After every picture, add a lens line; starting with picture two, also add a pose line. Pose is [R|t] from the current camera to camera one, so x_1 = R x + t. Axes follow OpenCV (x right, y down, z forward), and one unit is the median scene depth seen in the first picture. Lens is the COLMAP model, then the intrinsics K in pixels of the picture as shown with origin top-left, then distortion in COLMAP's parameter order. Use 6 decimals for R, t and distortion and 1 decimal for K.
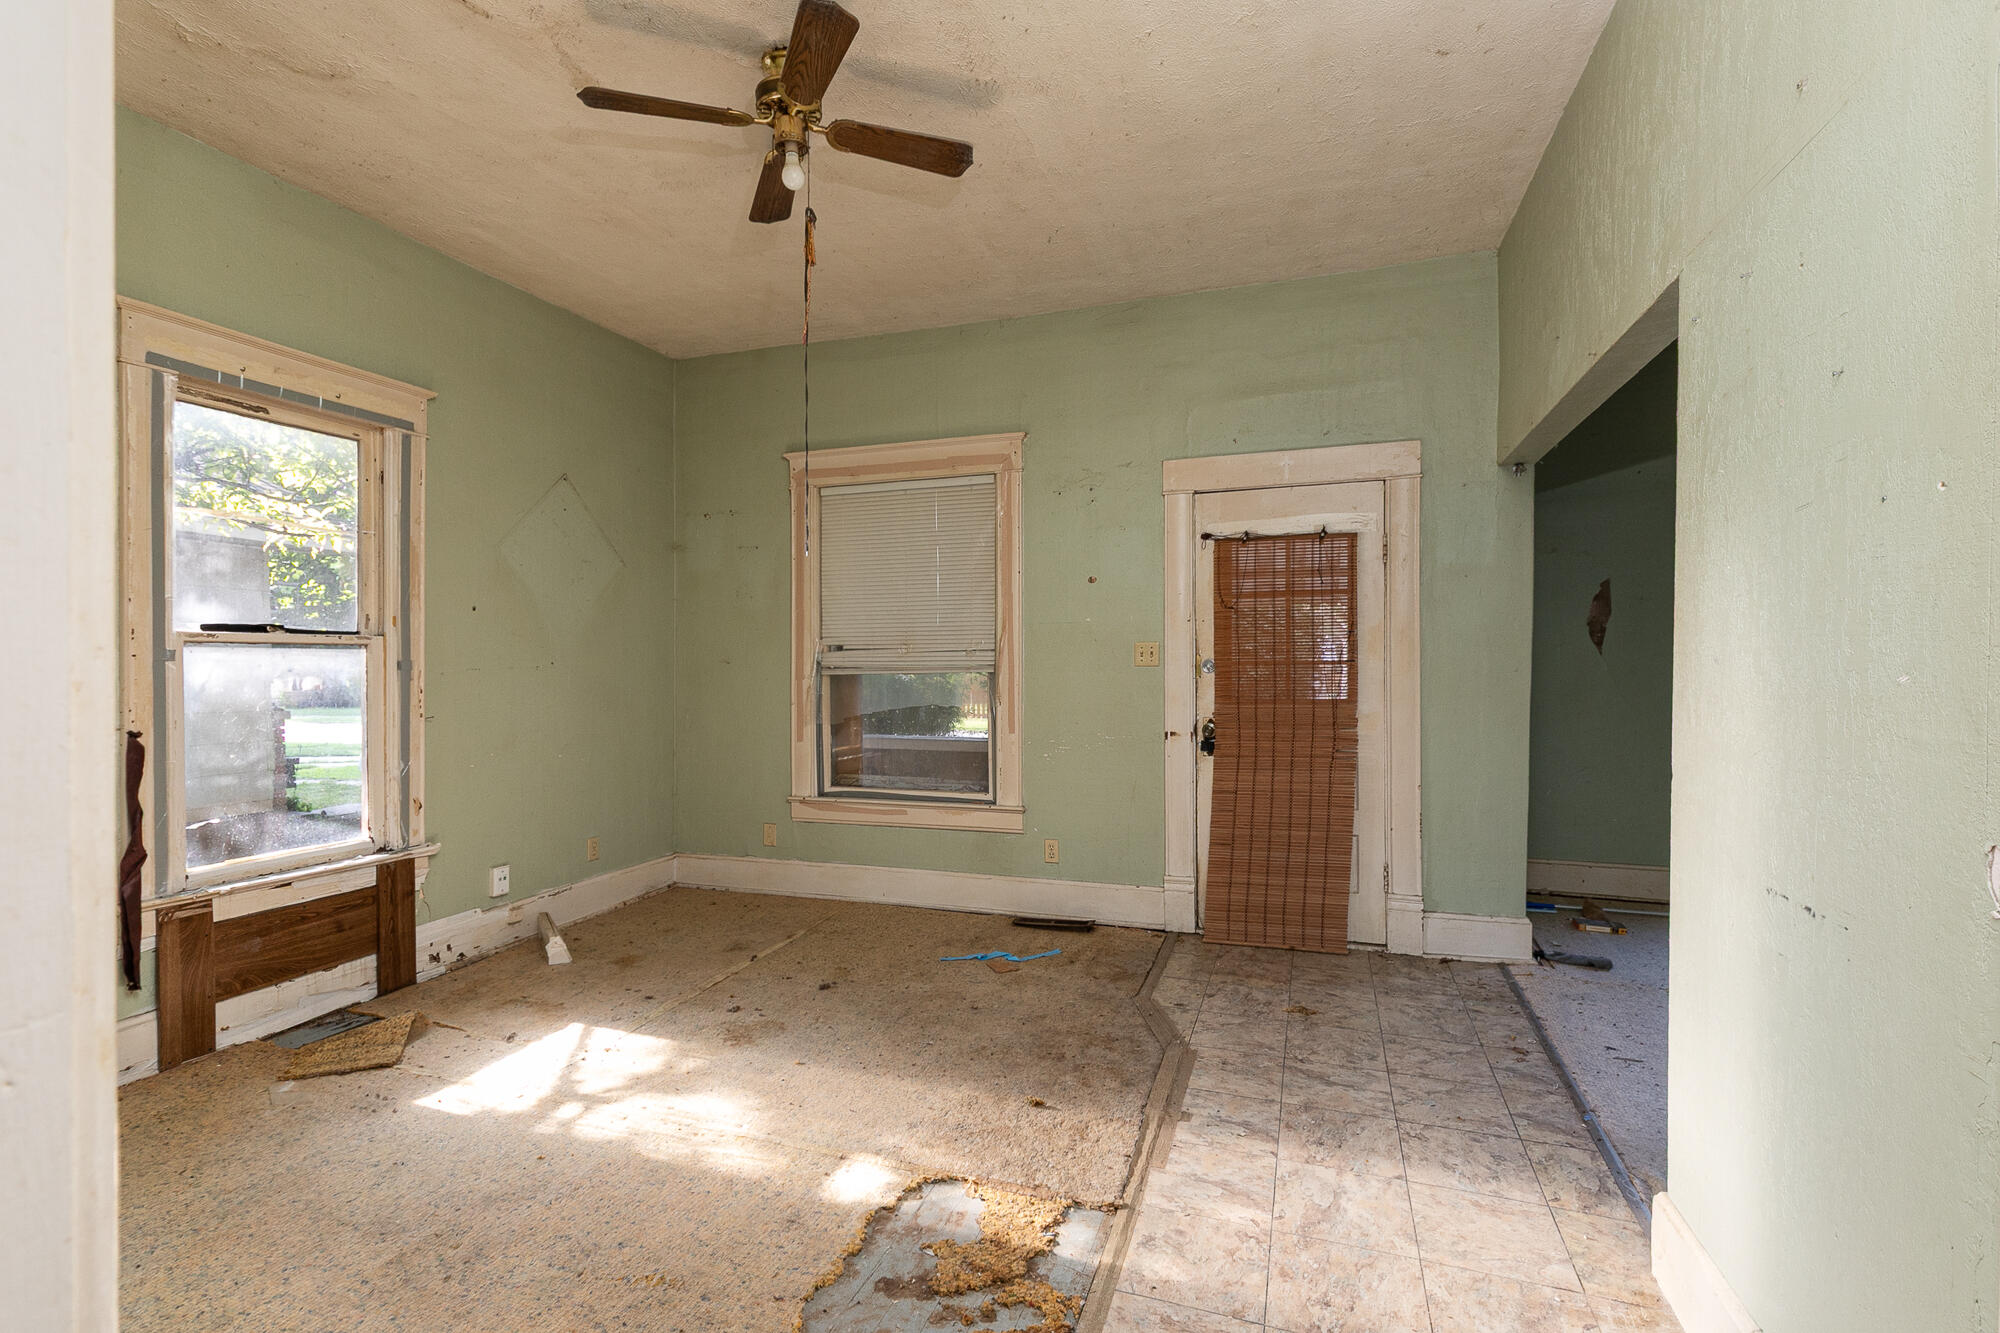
lens RADIAL K [[905.9, 0, 1000.0], [0, 905.9, 666.5], [0, 0, 1]] dist [0.002583, 0.000055]
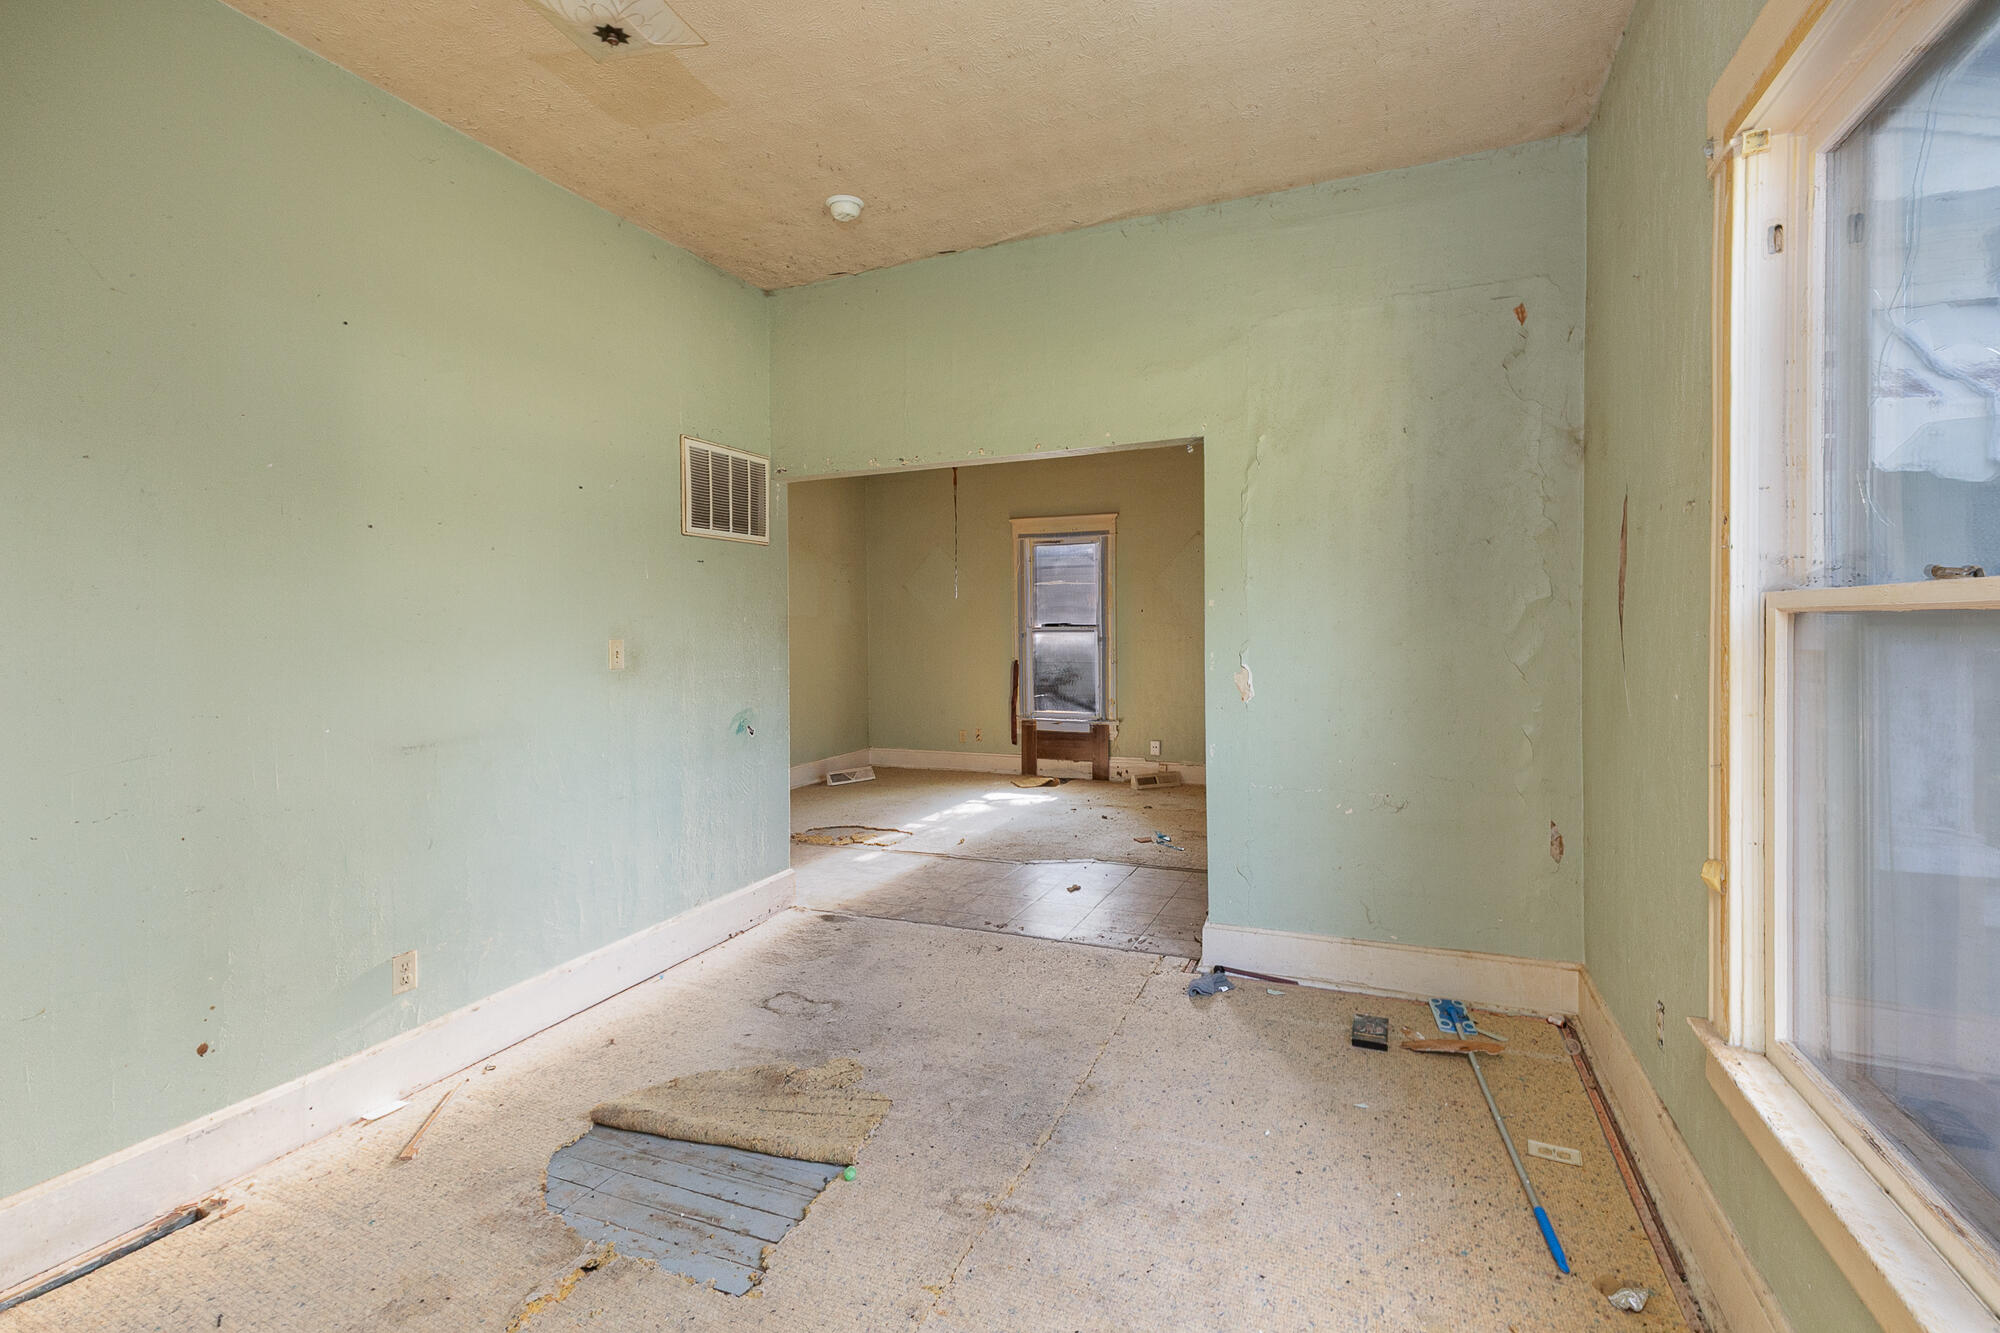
lens RADIAL K [[931.0, 0, 1012.8], [0, 931.0, 620.9], [0, 0, 1]] dist [0.001373, -0.000278]
pose [[-0.066537, -0.005993, -0.997766, 1.837932], [0.000648, 0.999981, -0.006050, -0.035290], [0.997784, -0.001050, -0.066532, 1.018803]]
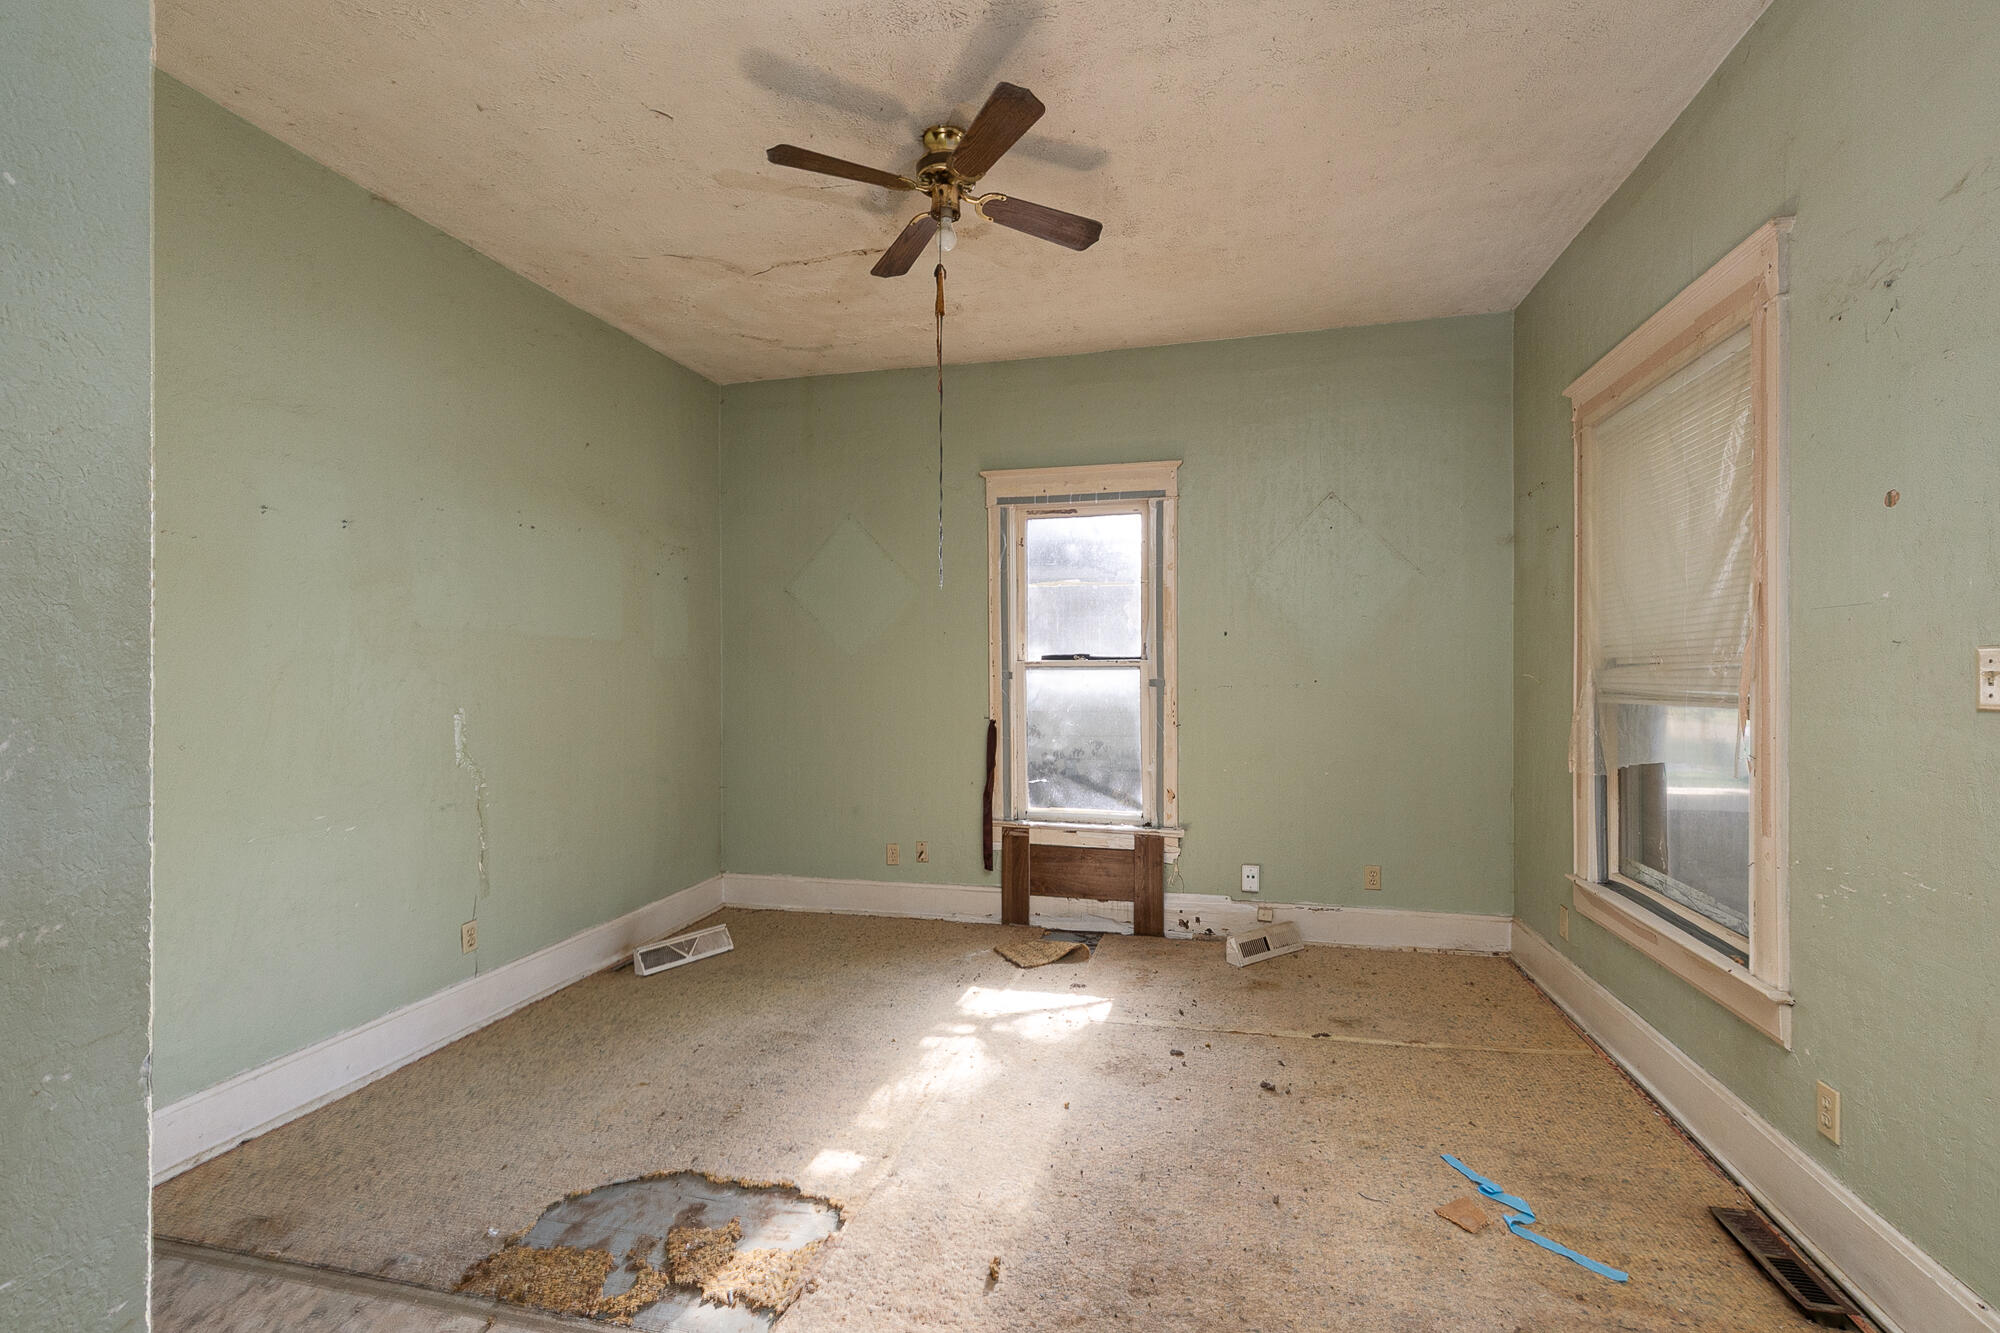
lens RADIAL K [[897.1, 0, 1004.0], [0, 897.1, 656.2], [0, 0, 1]] dist [0.000571, -0.000631]
pose [[0.090401, -0.014163, -0.995805, 0.633420], [-0.004468, 0.999883, -0.014626, -0.020801], [0.995895, 0.005771, 0.090327, 0.739417]]
